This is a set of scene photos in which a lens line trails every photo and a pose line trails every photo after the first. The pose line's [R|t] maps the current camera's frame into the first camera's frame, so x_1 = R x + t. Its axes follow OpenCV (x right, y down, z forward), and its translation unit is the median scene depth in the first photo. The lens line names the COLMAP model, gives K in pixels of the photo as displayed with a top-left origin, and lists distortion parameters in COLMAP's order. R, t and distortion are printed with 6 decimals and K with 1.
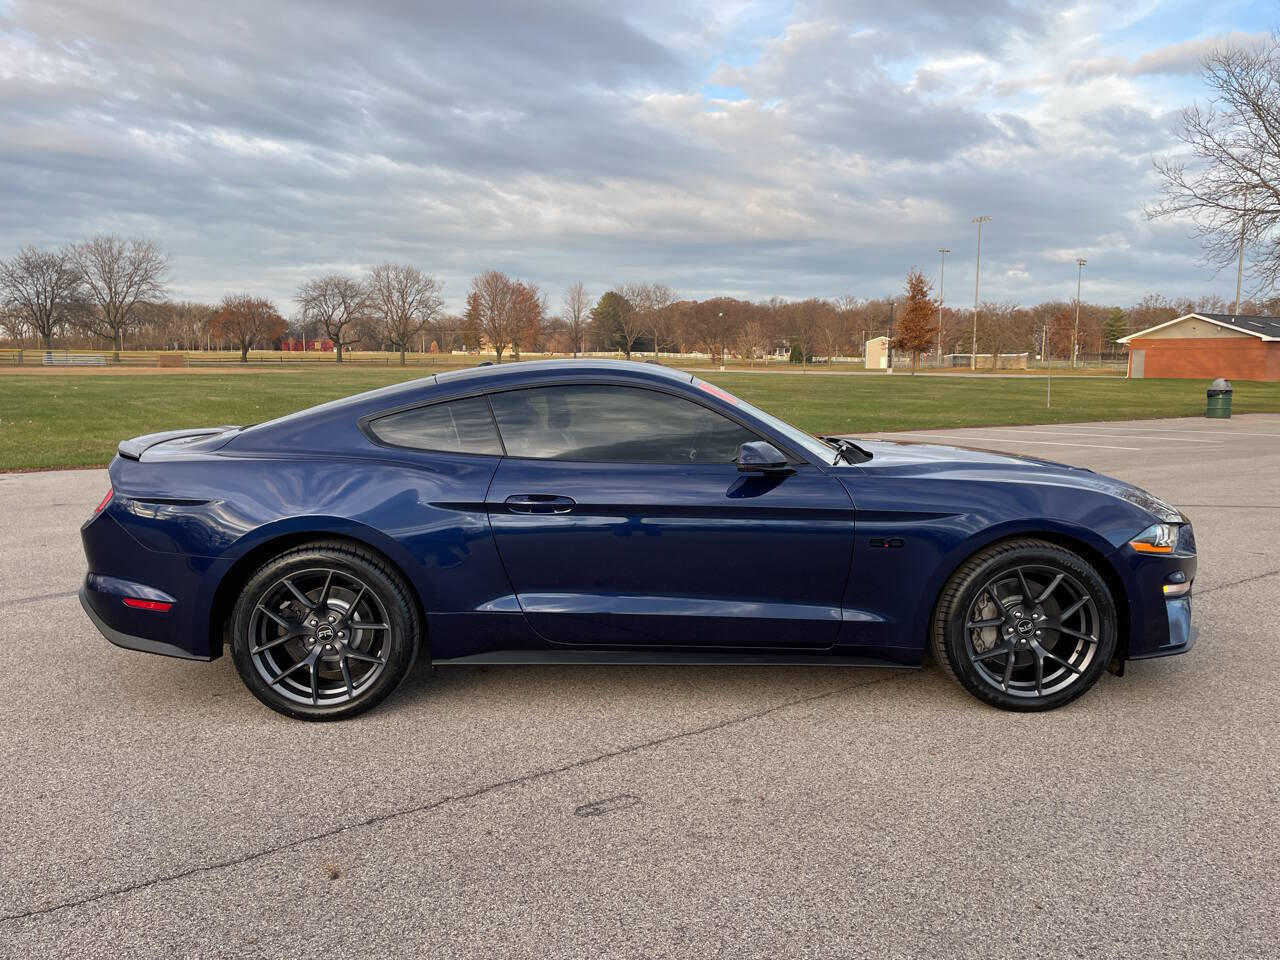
lens RADIAL K [[957.4, 0, 646.1], [0, 957.4, 483.6], [0, 0, 1]] dist [0.094629, -0.124328]
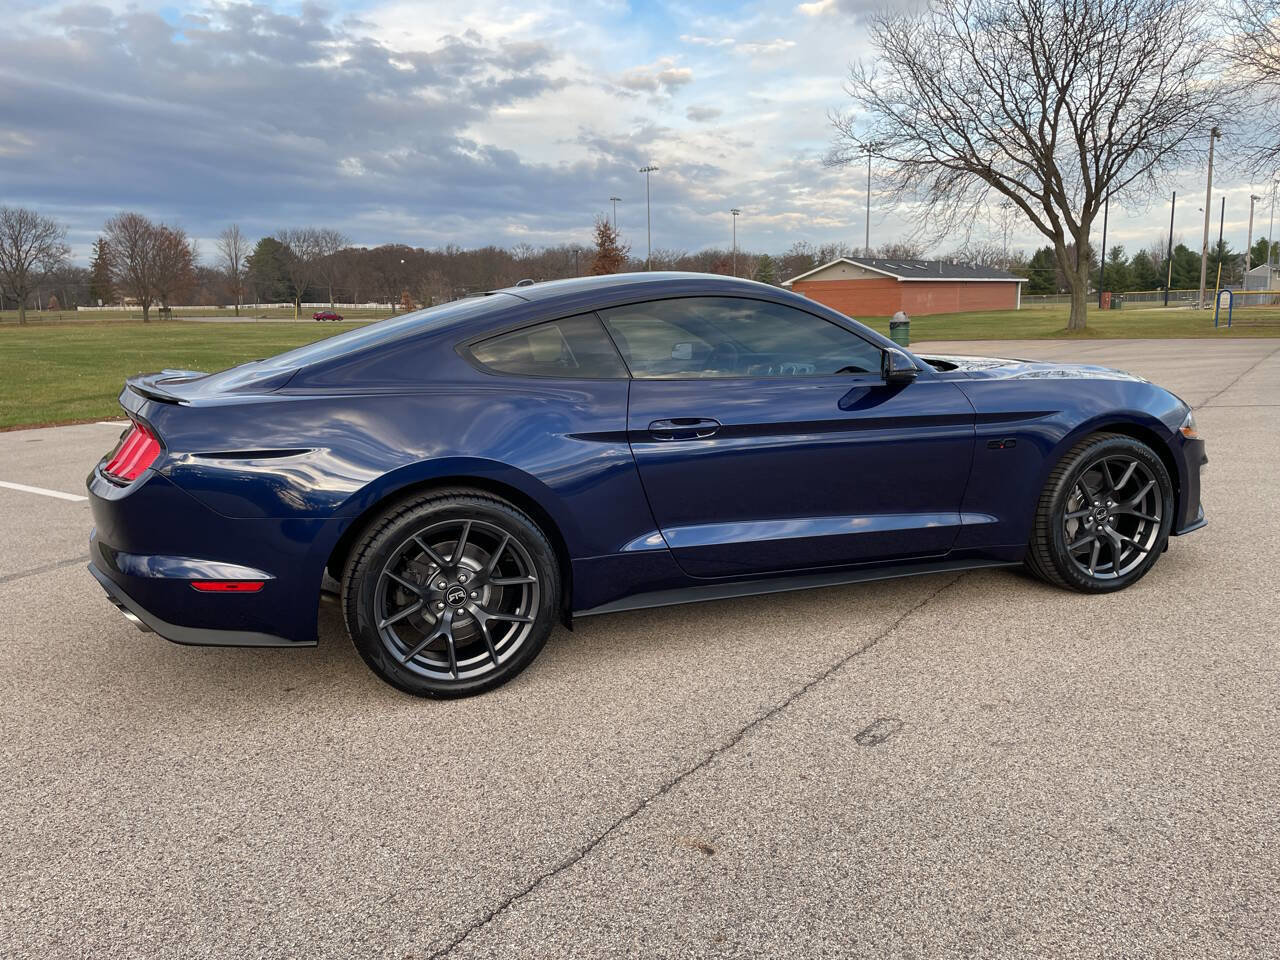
lens RADIAL K [[956.0, 0, 639.2], [0, 956.0, 494.0], [0, 0, 1]] dist [0.097996, -0.133550]
pose [[0.947680, -0.085374, 0.307595, -0.420299], [0.066283, 0.995199, 0.072004, 0.015119], [-0.312265, -0.047849, 0.948789, 0.149736]]
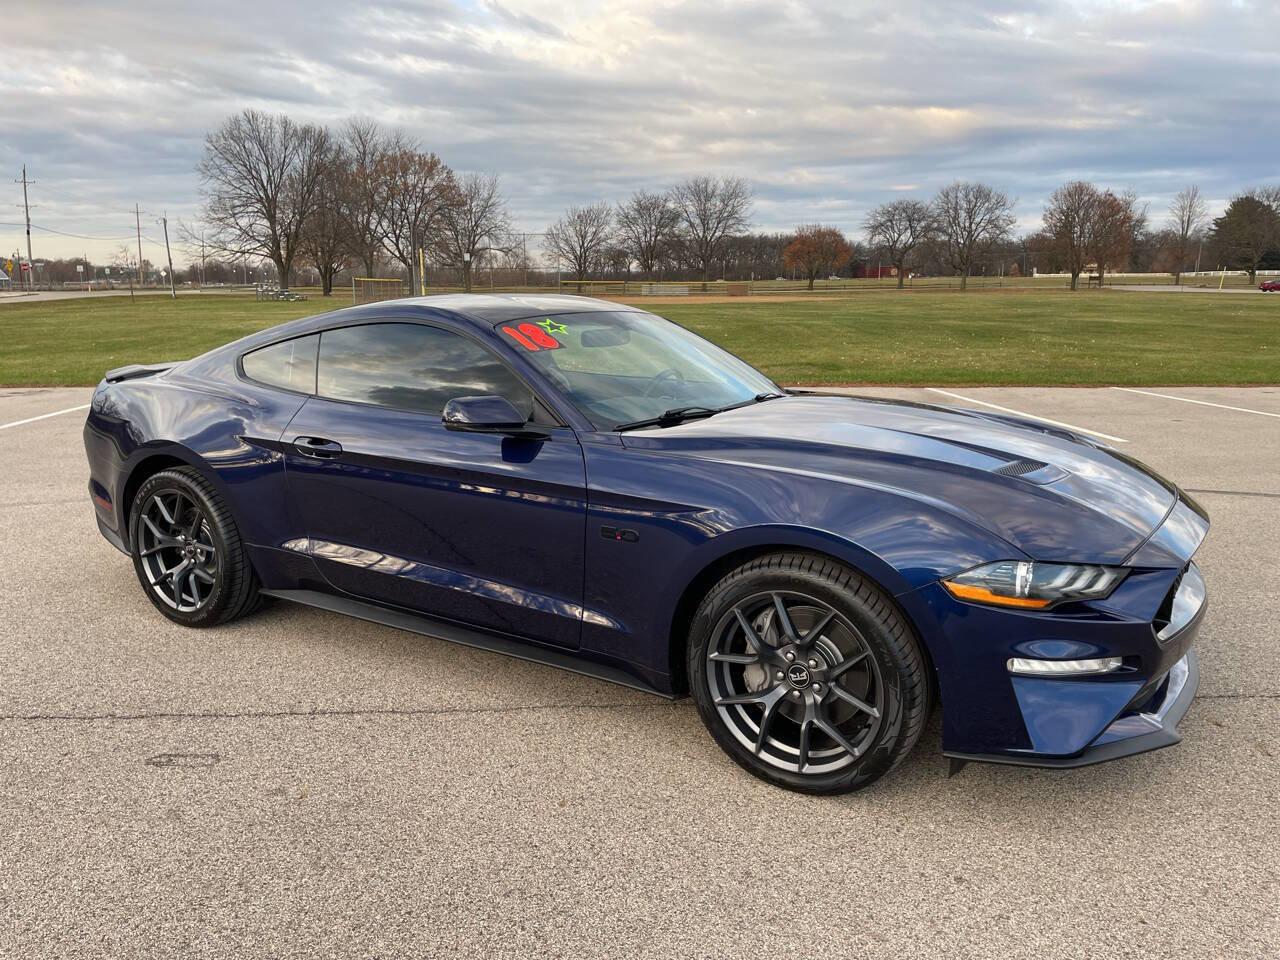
lens RADIAL K [[962.9, 0, 641.7], [0, 962.9, 480.0], [0, 0, 1]] dist [0.097674, -0.125006]
pose [[0.834970, 0.100891, -0.540967, 0.674070], [-0.062707, 0.994090, 0.088612, -0.051376], [0.546711, -0.040066, 0.836363, 0.344328]]
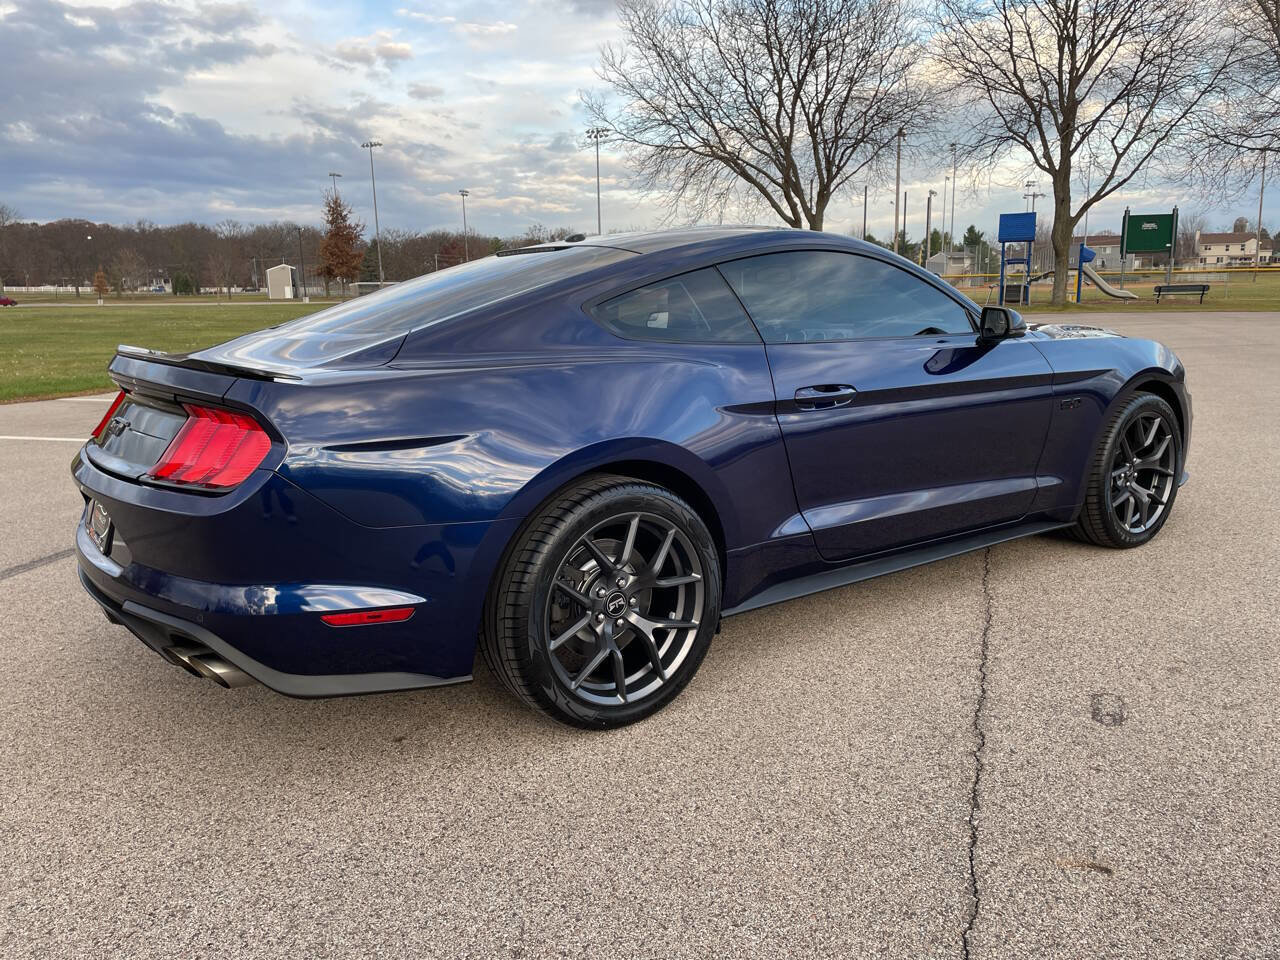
lens RADIAL K [[962.0, 0, 635.6], [0, 962.0, 475.9], [0, 0, 1]] dist [0.092641, -0.118946]
pose [[0.827484, -0.132742, 0.545573, -0.676705], [0.099080, 0.990926, 0.090823, -0.001387], [-0.552679, -0.021099, 0.833127, 0.393364]]
